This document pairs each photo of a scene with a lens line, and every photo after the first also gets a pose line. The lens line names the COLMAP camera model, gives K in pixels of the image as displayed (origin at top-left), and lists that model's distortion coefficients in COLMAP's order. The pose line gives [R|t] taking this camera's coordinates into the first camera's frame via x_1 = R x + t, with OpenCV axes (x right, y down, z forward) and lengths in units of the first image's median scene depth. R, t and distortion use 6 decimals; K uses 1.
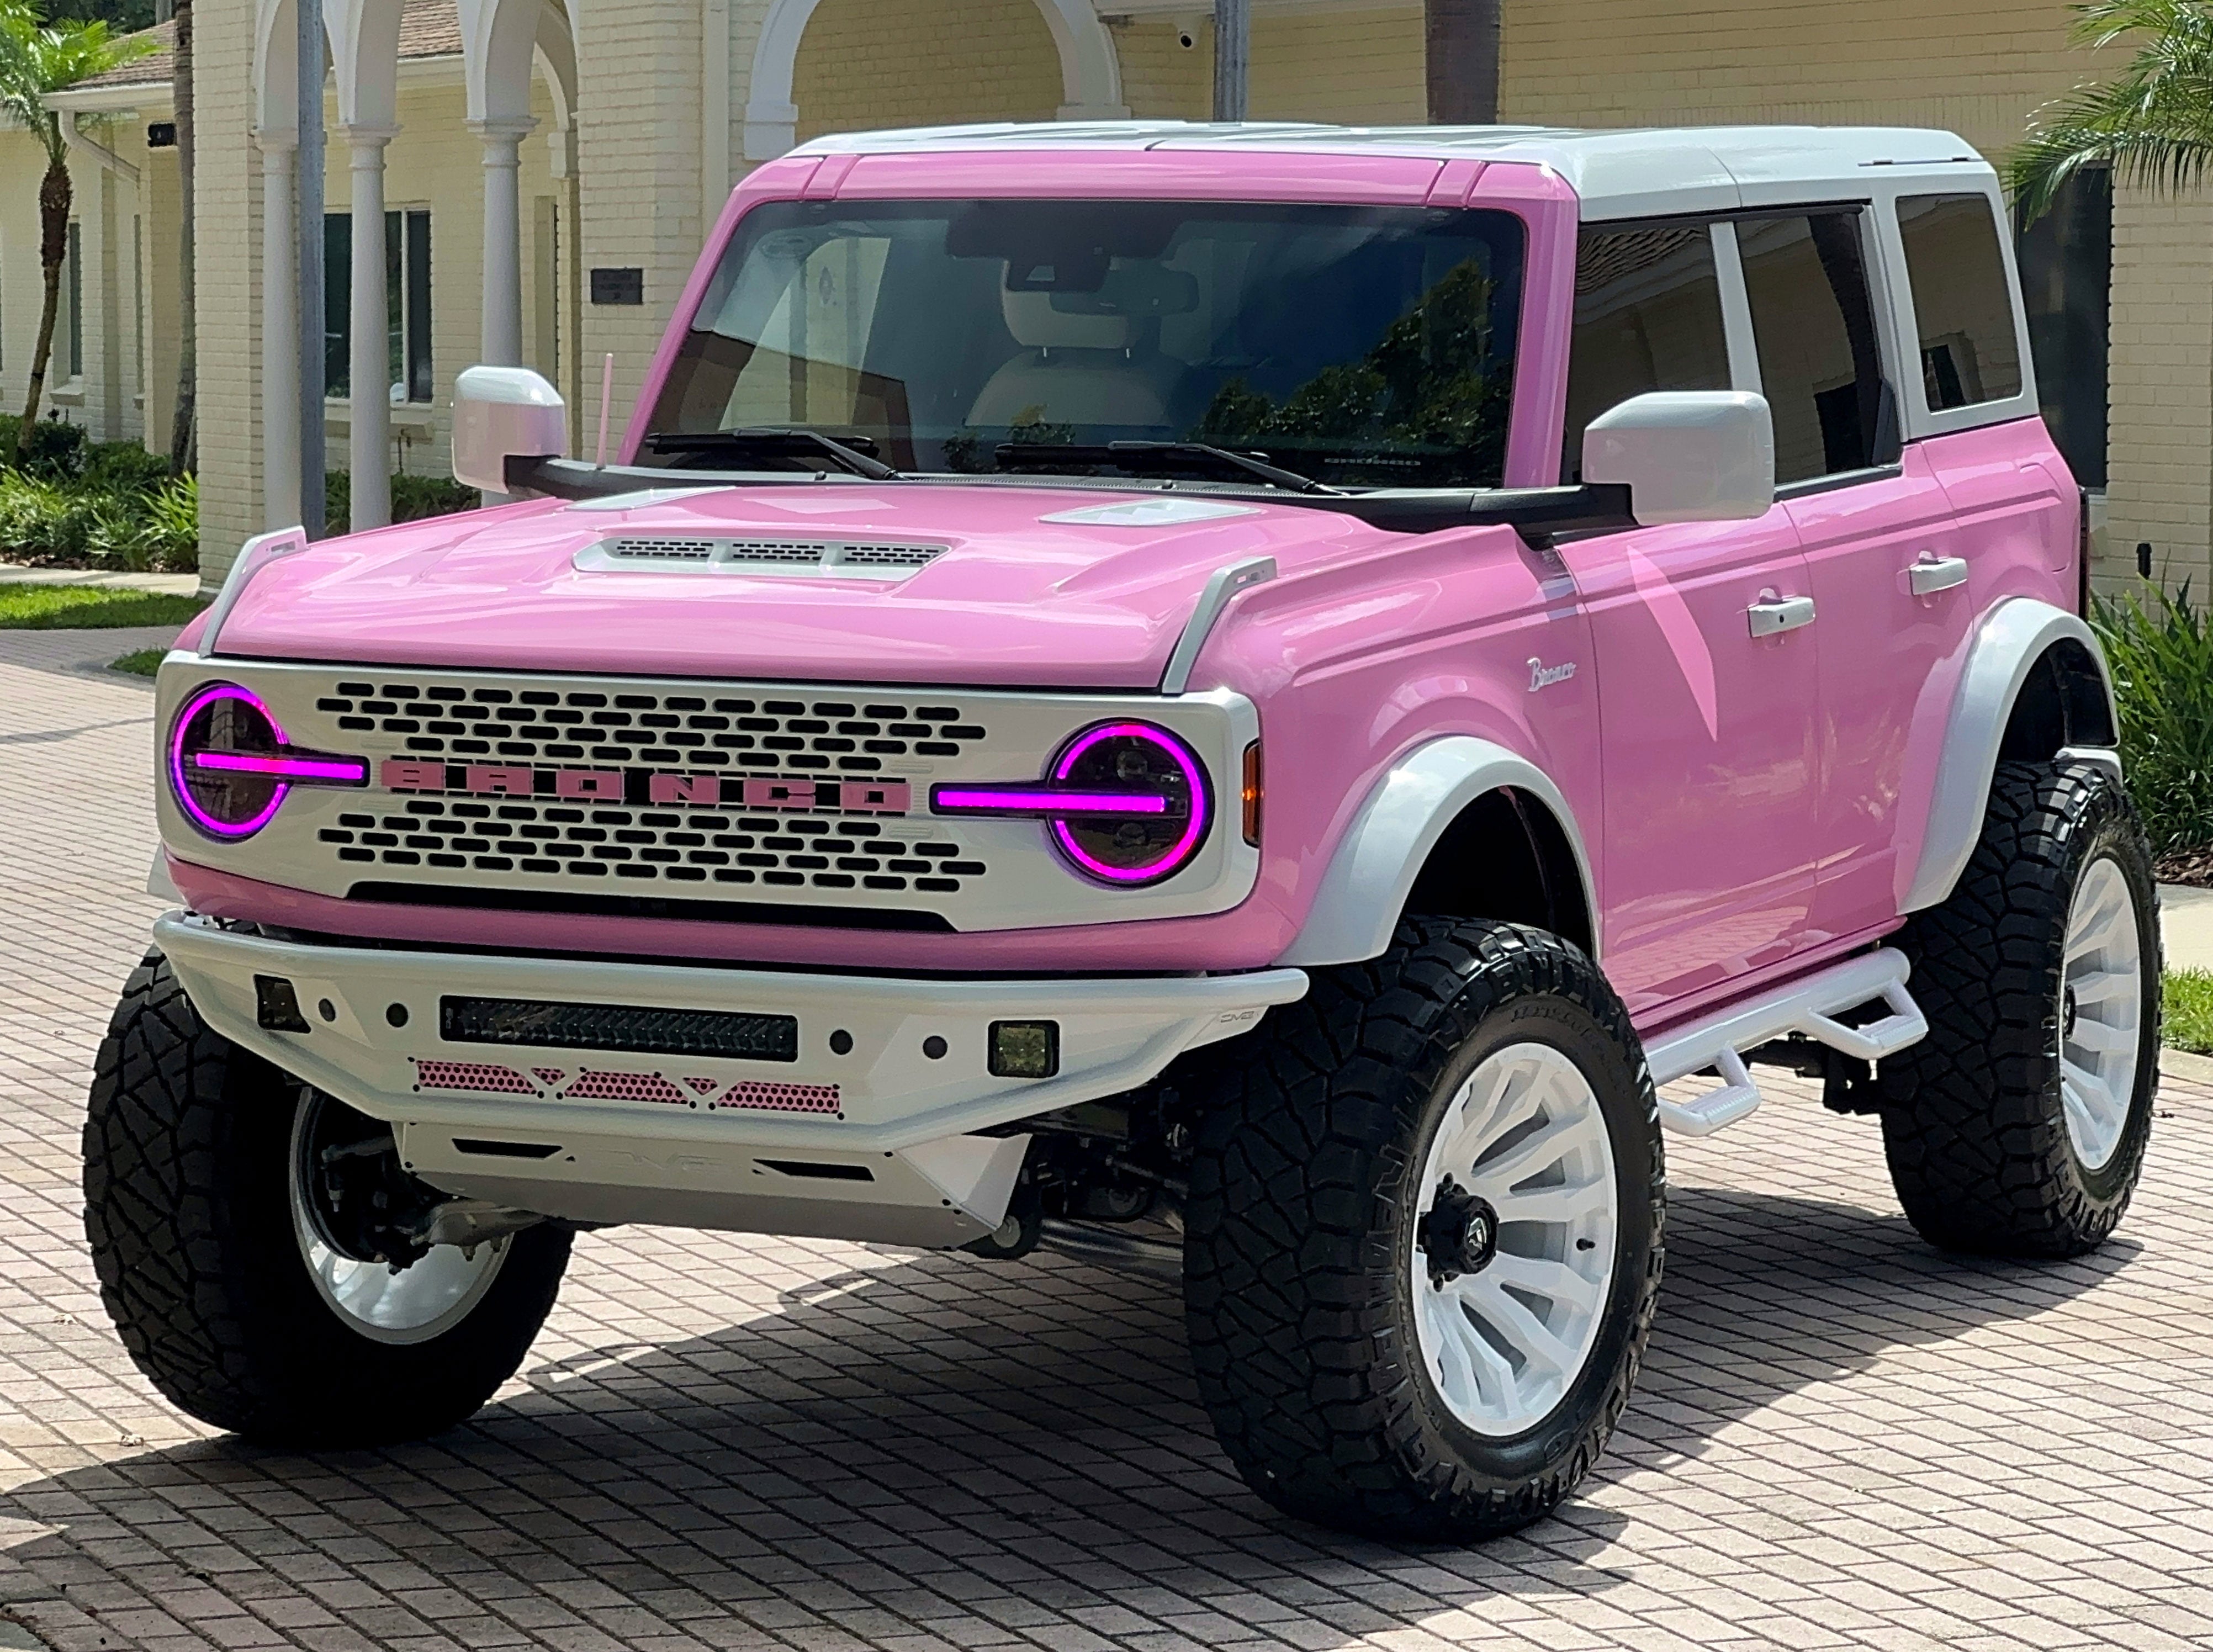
lens RADIAL K [[7244.7, 0, 1066.4], [0, 7244.7, 892.8], [0, 0, 1]] dist [-0.254871, 4.426350]
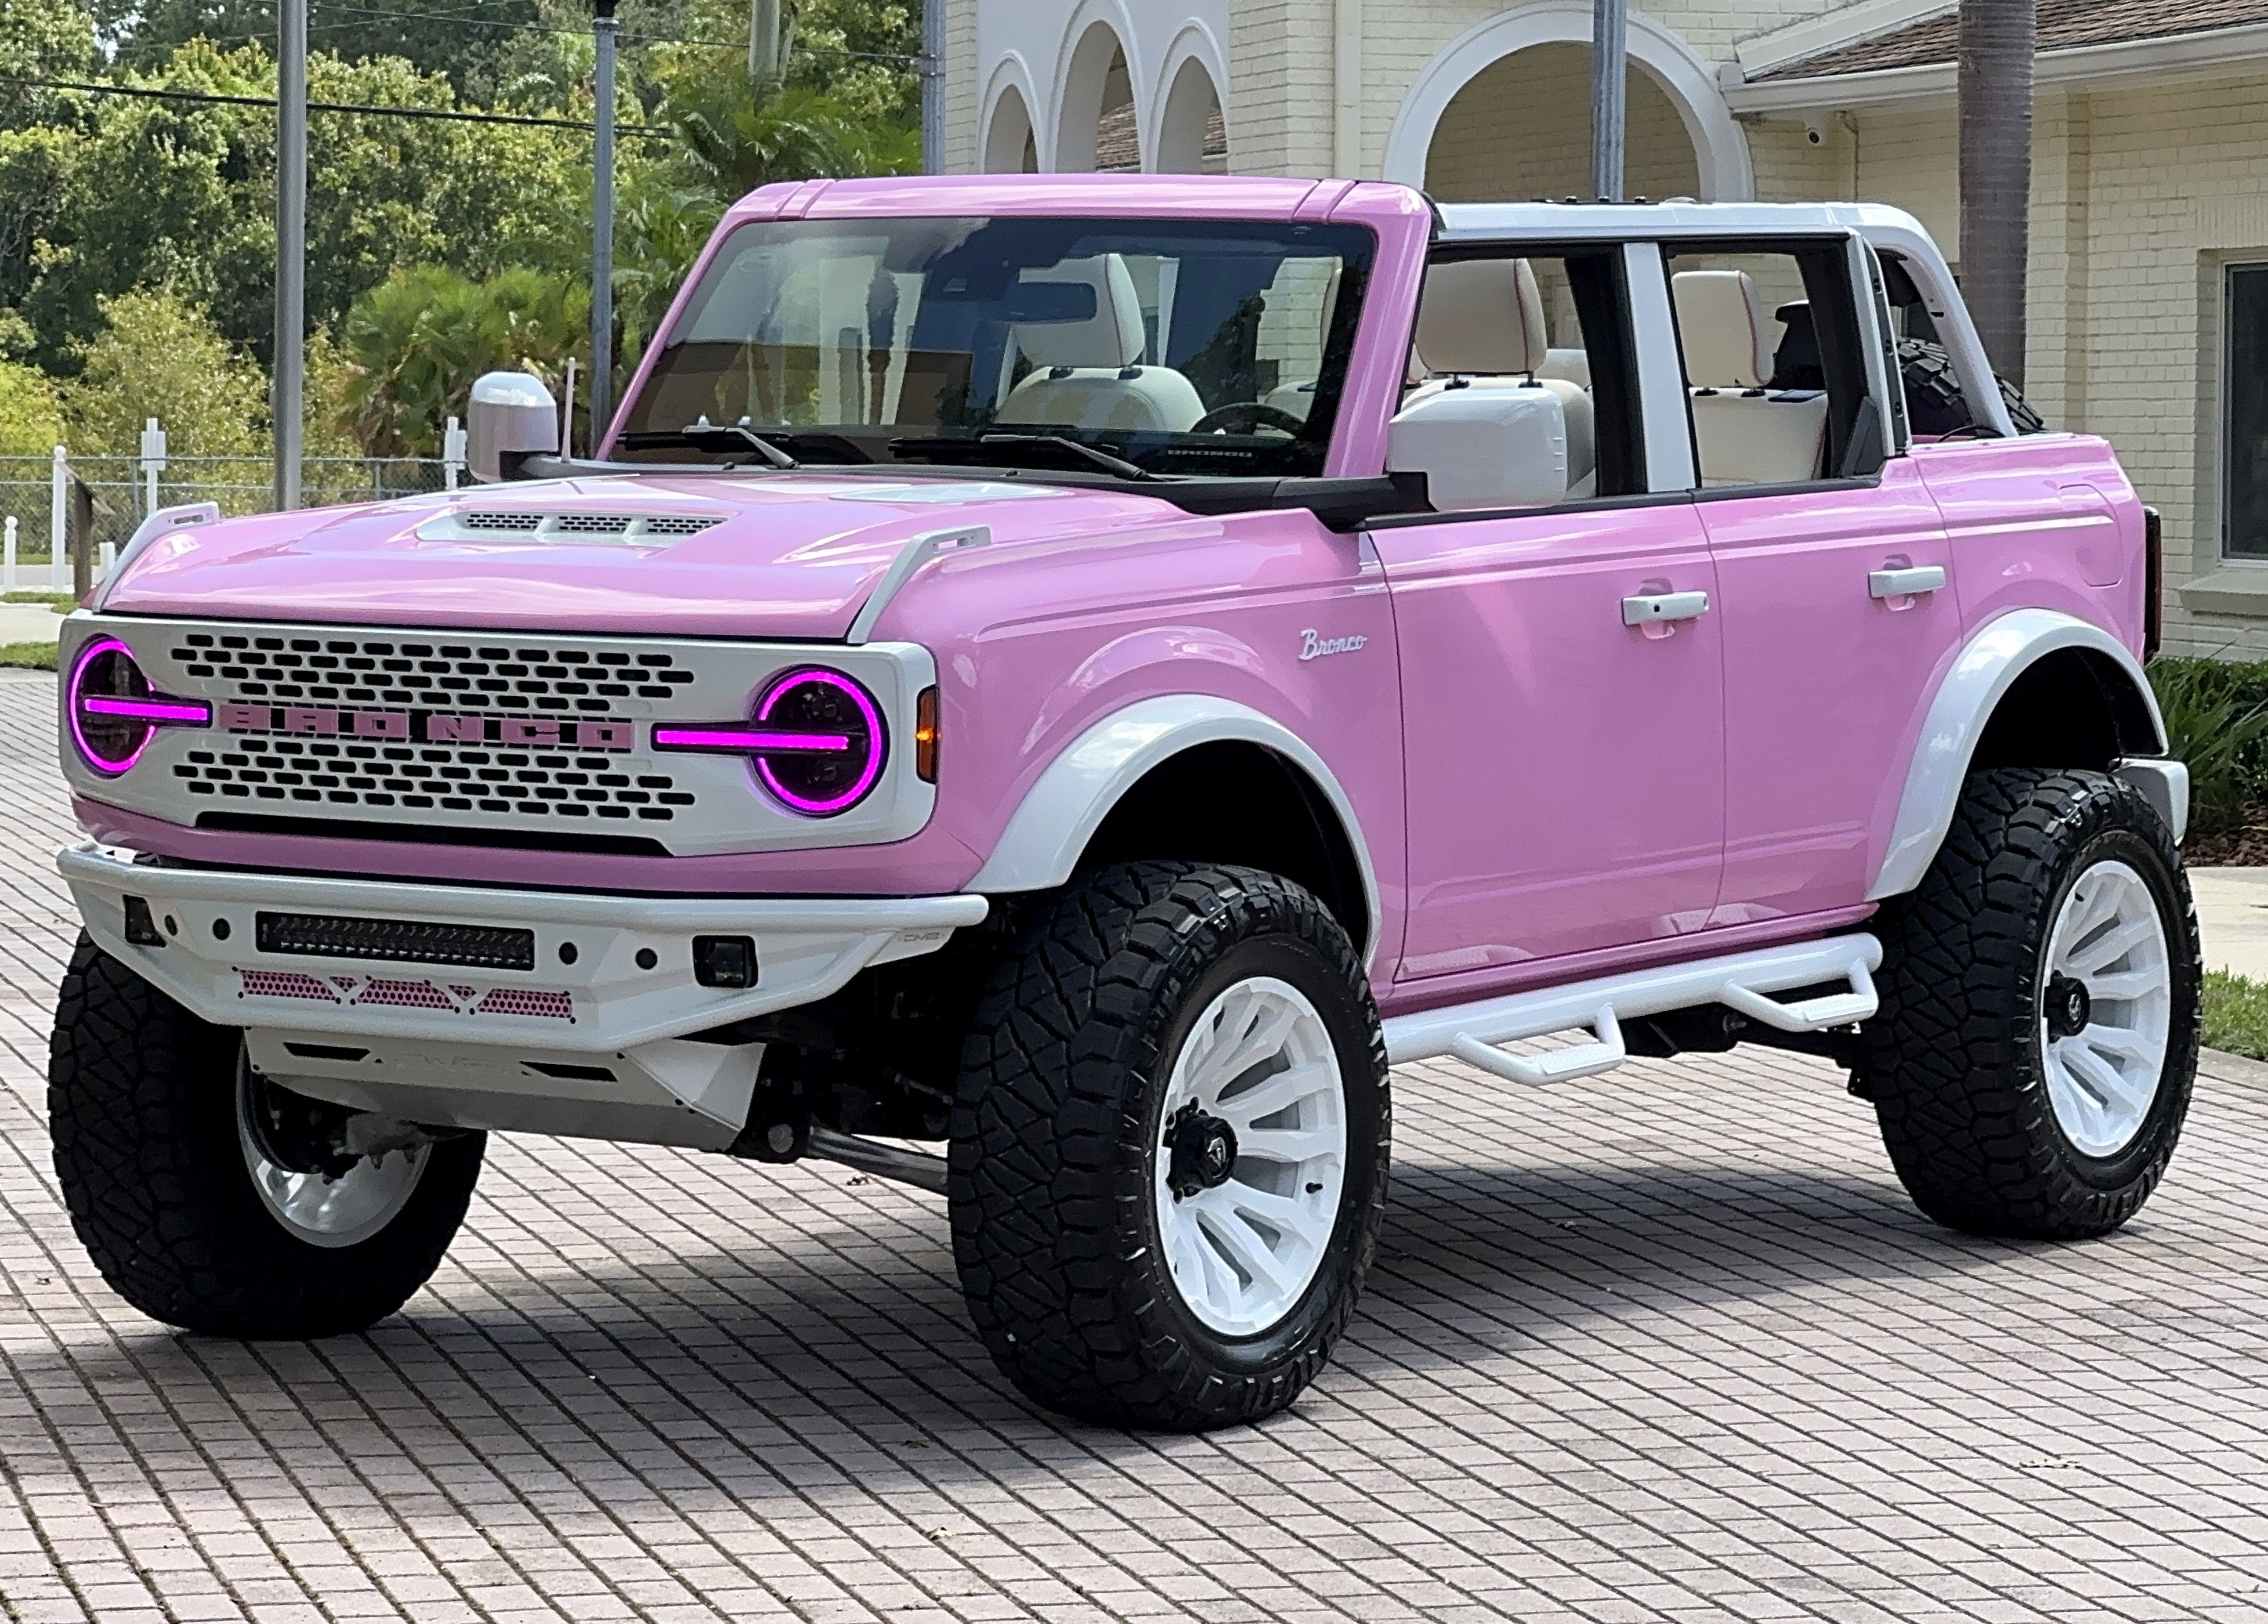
lens RADIAL K [[7601.7, 0, 1134.0], [0, 7601.7, 812.0], [0, 0, 1]] dist [-0.370015, 10.437993]
pose [[0.986368, 0.012651, -0.164067, 0.241998], [-0.017885, 0.999376, -0.030468, 0.032326], [0.163579, 0.032987, 0.985979, -0.139787]]
